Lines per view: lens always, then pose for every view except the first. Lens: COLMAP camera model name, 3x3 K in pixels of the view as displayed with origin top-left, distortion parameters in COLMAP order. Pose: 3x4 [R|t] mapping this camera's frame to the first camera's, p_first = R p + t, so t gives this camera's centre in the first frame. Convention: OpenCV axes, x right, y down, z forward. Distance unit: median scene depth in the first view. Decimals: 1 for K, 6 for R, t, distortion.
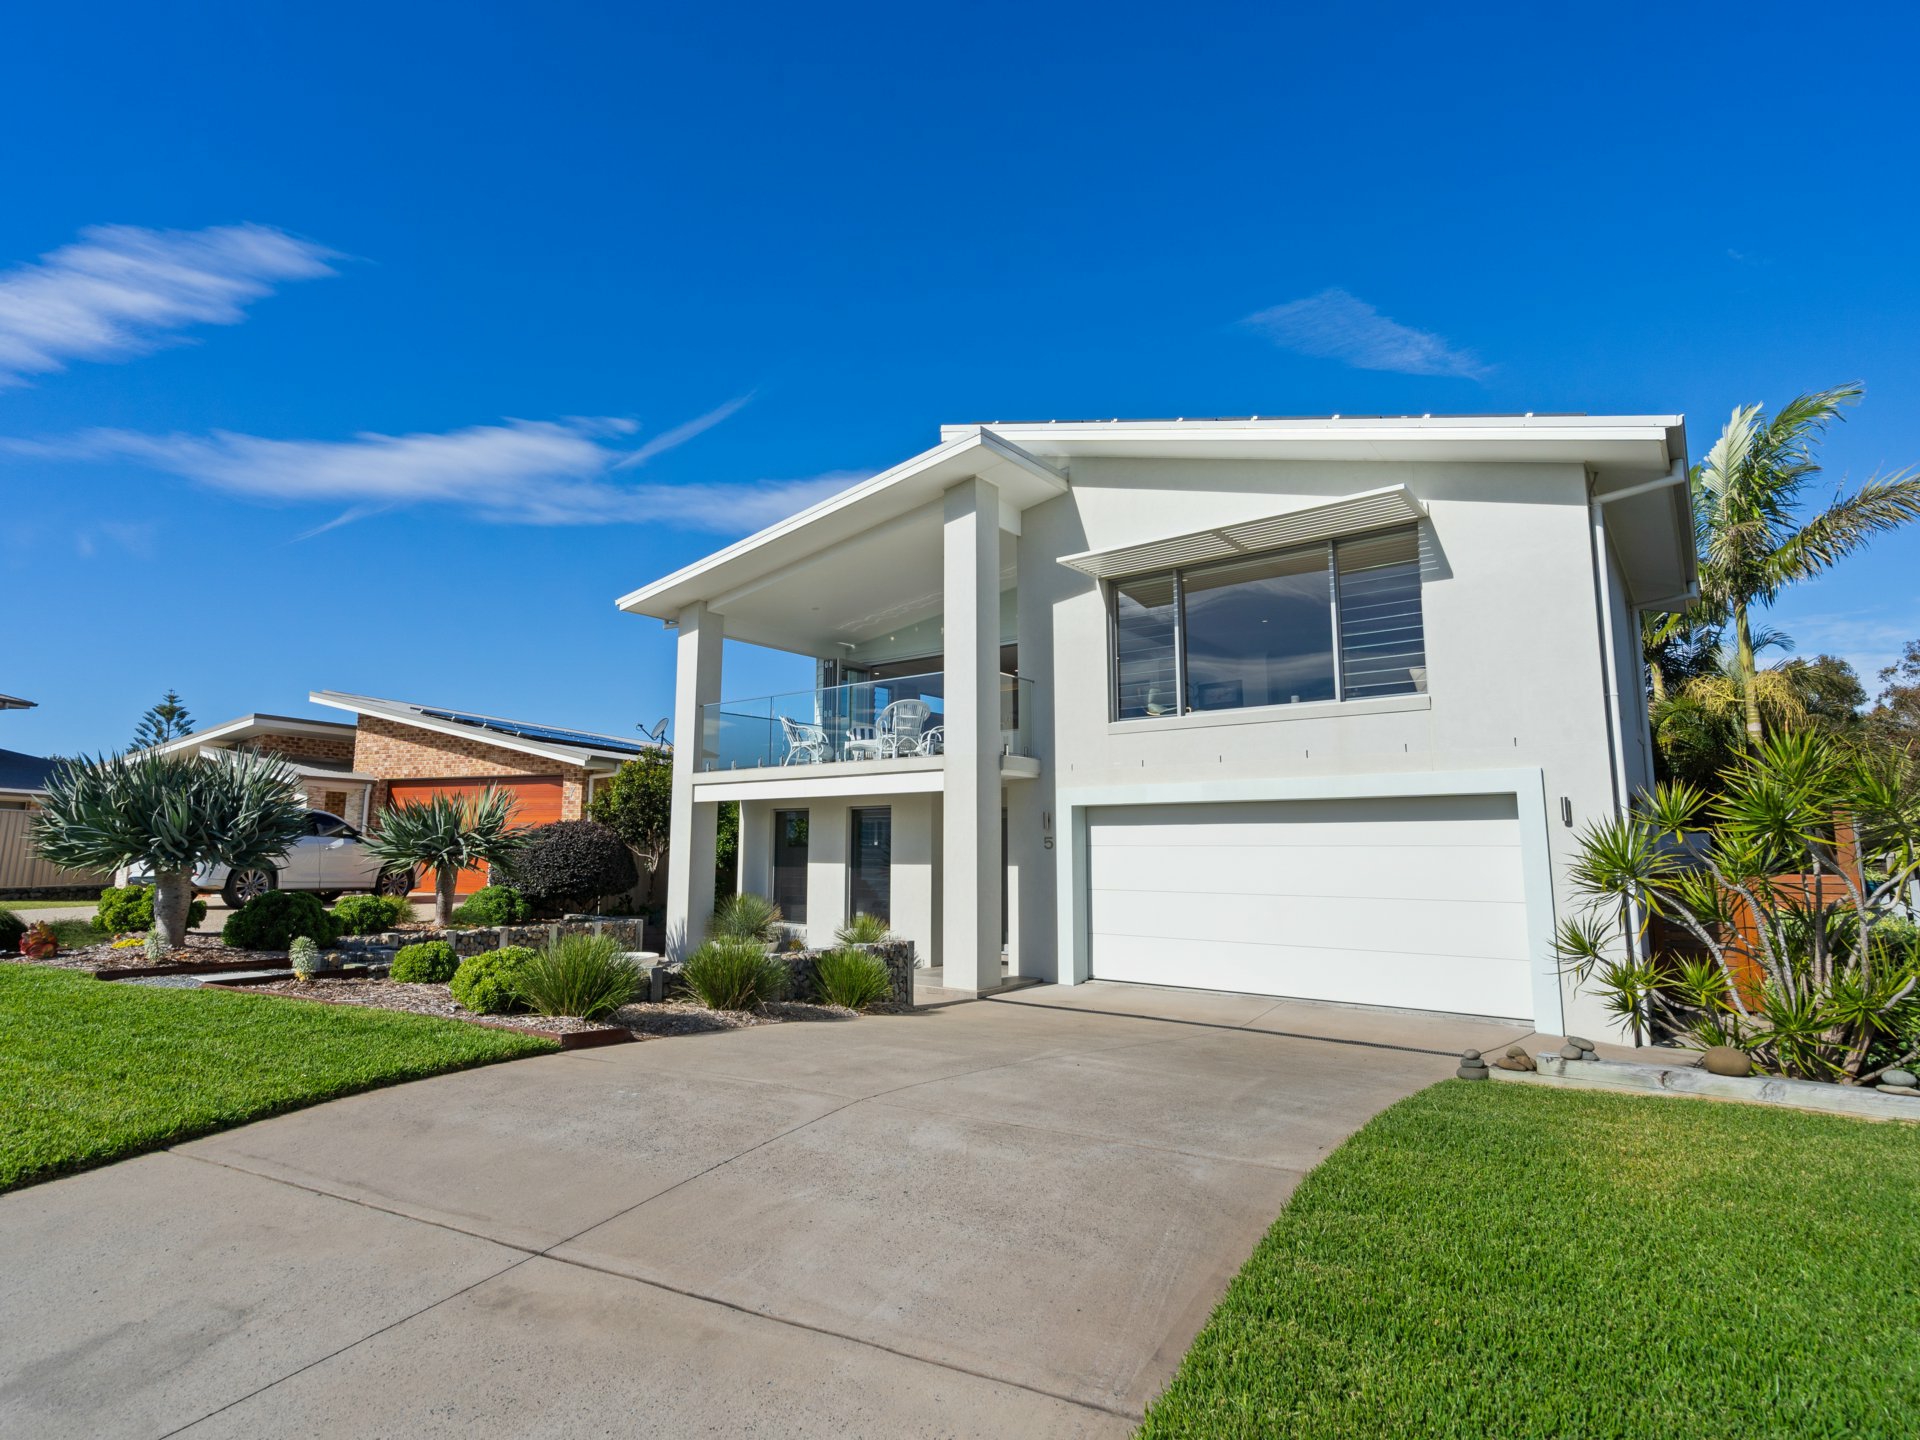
lens RADIAL K [[991.8, 0, 960.0], [0, 991.8, 720.0], [0, 0, 1]] dist [0.000883, 0.000329]
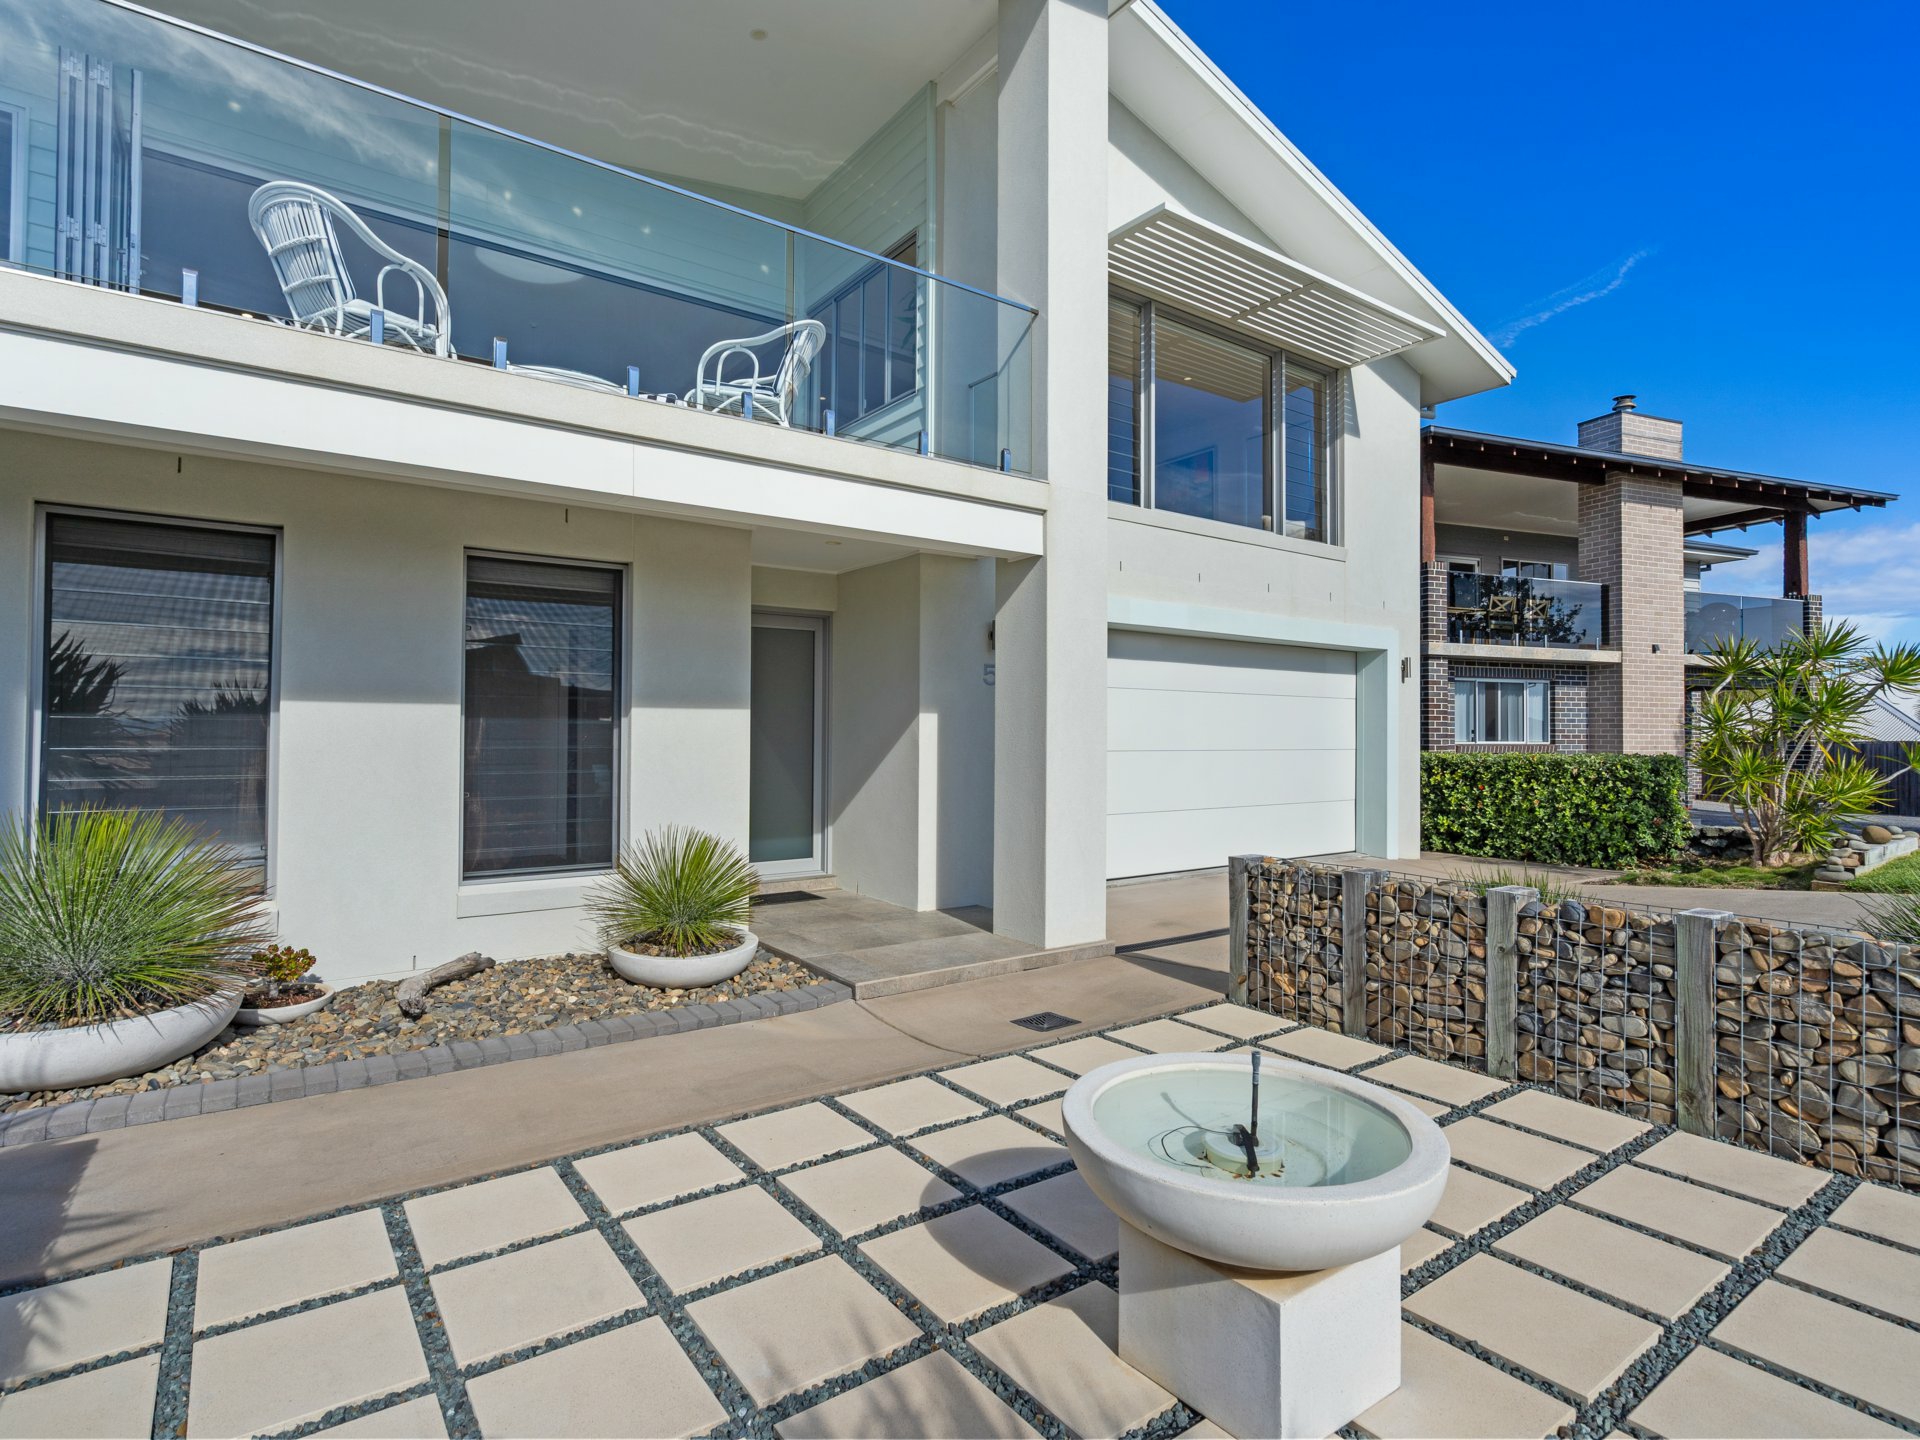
lens RADIAL K [[991.8, 0, 960.0], [0, 991.8, 720.0], [0, 0, 1]] dist [0.000883, 0.000329]
pose [[0.256930, 0.007047, 0.966404, -0.456094], [-0.130423, 0.991078, 0.027448, 0.129809], [-0.957589, -0.133093, 0.255557, 0.837567]]
